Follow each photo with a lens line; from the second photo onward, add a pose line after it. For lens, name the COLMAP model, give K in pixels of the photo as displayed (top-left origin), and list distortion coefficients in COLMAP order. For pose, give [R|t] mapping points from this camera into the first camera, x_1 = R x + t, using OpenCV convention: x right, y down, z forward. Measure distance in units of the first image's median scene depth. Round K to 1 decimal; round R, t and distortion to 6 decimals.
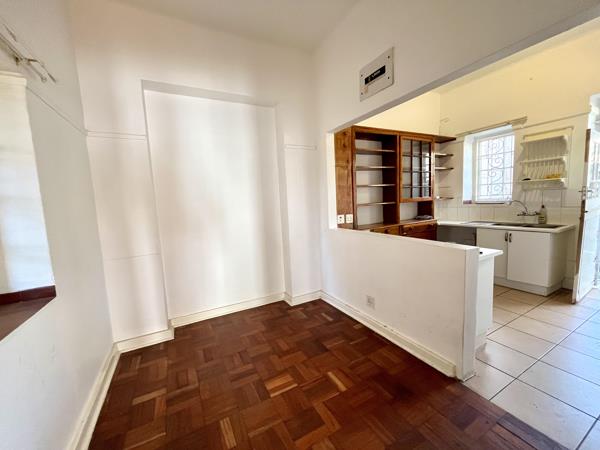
lens RADIAL K [[242.3, 0, 299.0], [0, 242.3, 225.8], [0, 0, 1]] dist [-0.002461, -0.000359]
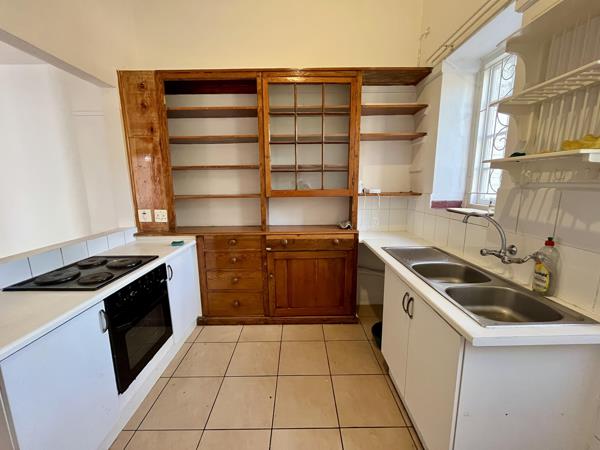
lens RADIAL K [[242.3, 0, 299.0], [0, 242.3, 225.8], [0, 0, 1]] dist [-0.002461, -0.000359]
pose [[0.886283, 0.123171, -0.446465, 0.859859], [-0.084608, 0.990825, 0.105392, -0.106819], [0.455350, -0.055633, 0.888573, 0.567193]]
